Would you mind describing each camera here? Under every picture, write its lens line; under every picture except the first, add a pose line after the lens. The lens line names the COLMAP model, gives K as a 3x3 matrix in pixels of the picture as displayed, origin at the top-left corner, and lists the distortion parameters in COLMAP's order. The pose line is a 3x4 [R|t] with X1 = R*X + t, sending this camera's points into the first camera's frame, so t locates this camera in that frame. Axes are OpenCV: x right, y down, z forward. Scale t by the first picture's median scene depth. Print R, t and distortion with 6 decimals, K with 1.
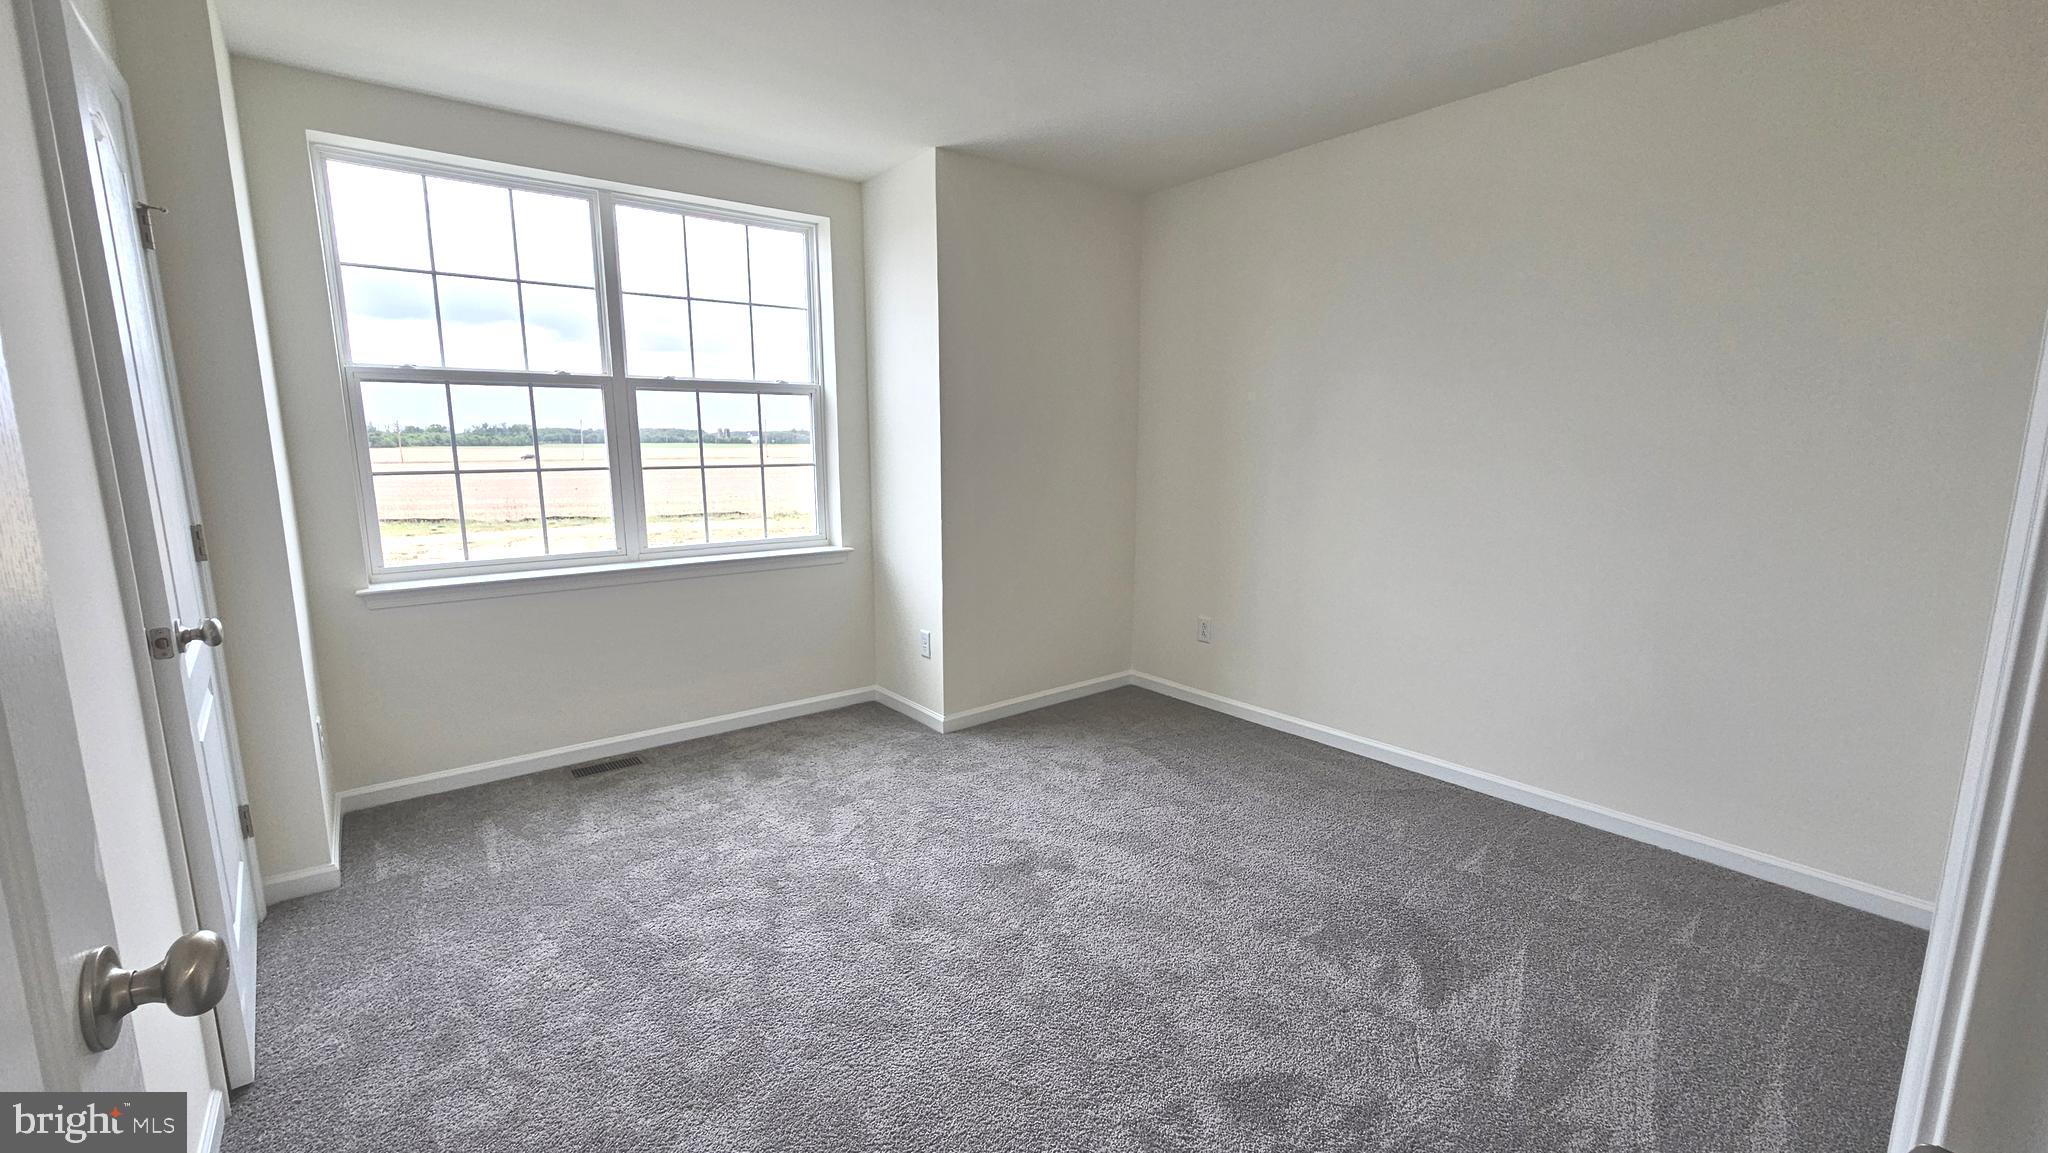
lens RADIAL K [[842.2, 0, 1013.6], [0, 842.2, 581.7], [0, 0, 1]] dist [-0.001093, -0.000098]
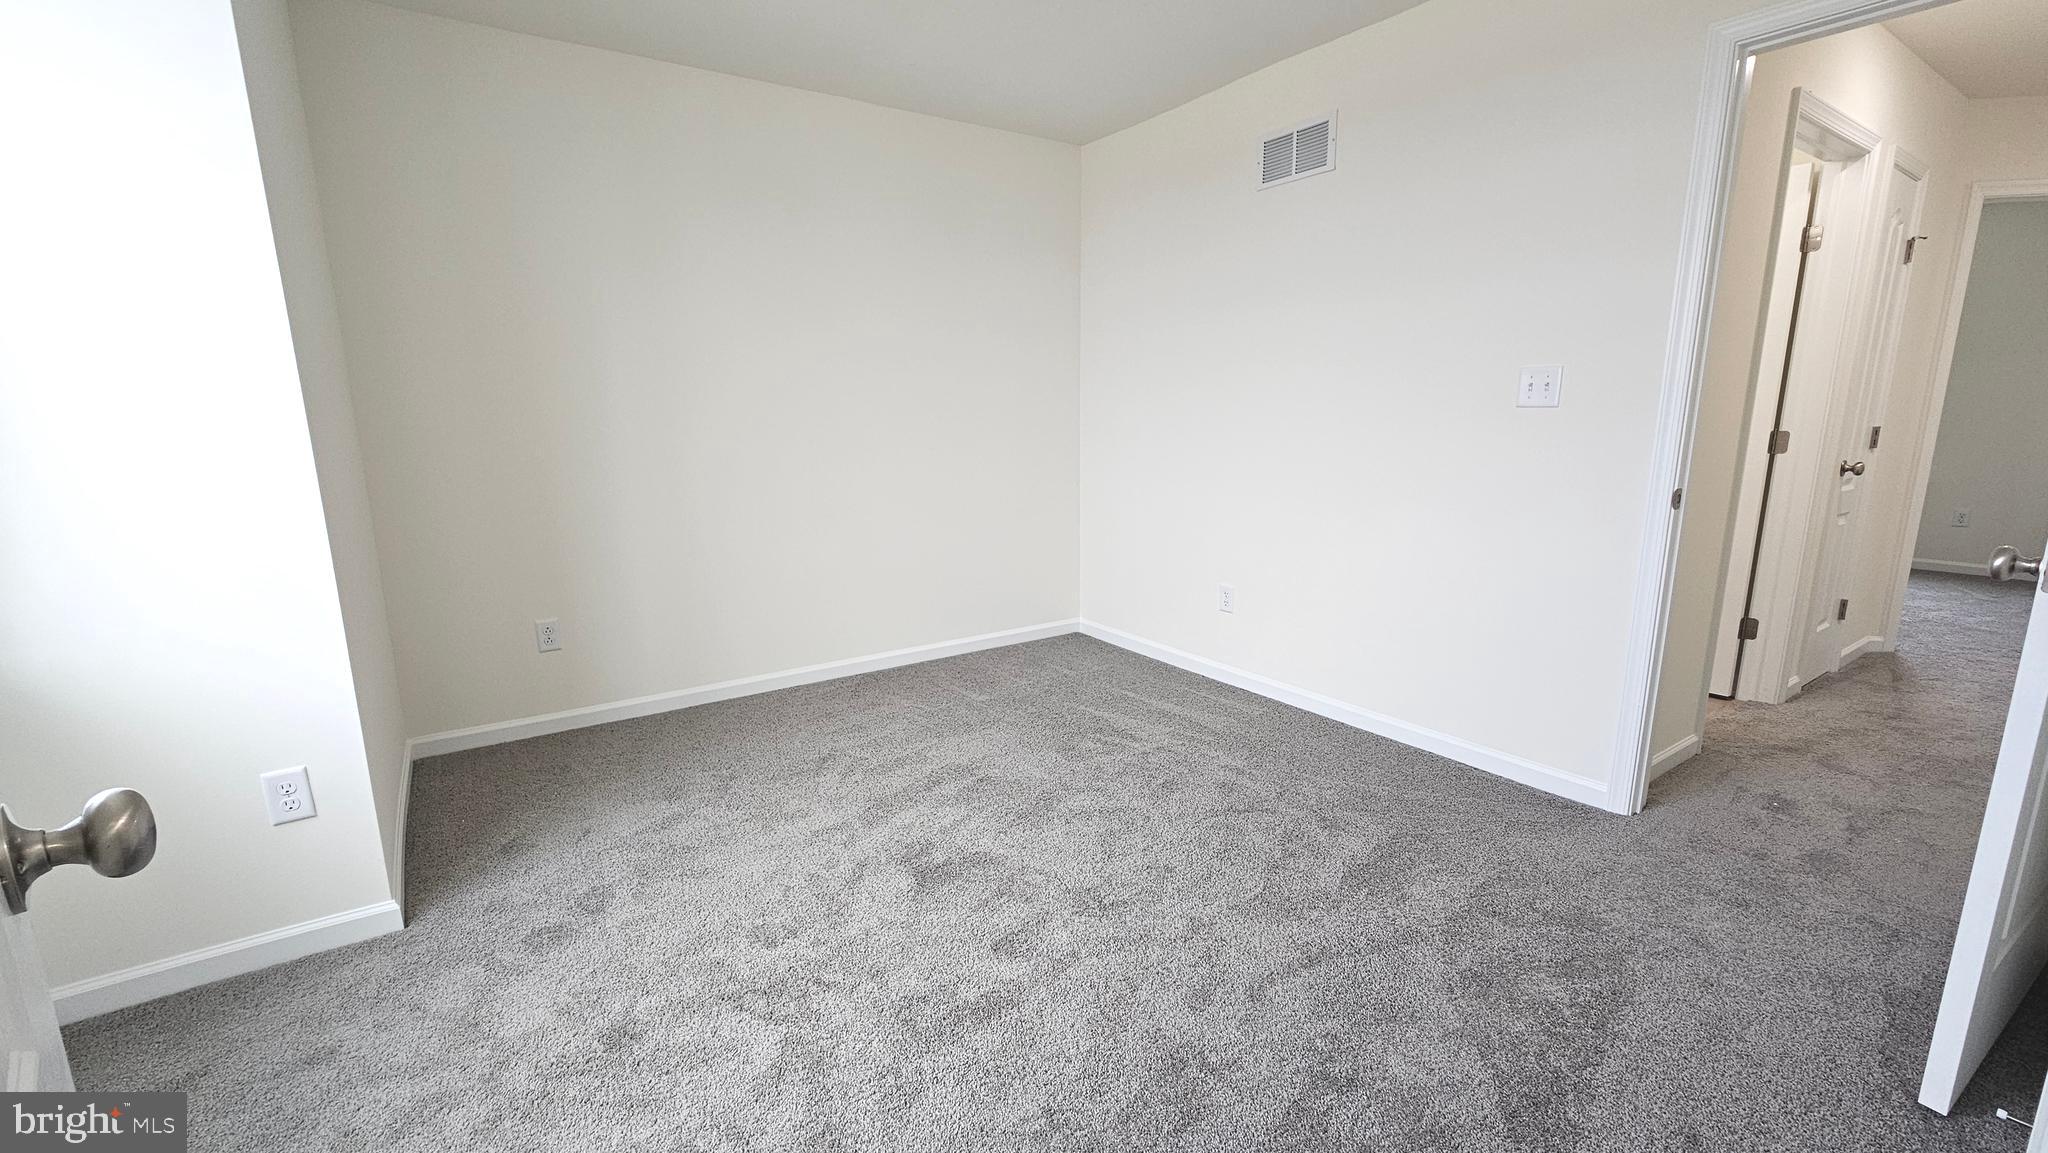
lens RADIAL K [[842.2, 0, 1013.6], [0, 842.2, 581.7], [0, 0, 1]] dist [-0.001093, -0.000098]
pose [[0.082152, -0.198998, 0.976550, -0.595911], [0.178587, 0.966942, 0.182016, -0.068208], [-0.980488, 0.159446, 0.114975, 0.587842]]
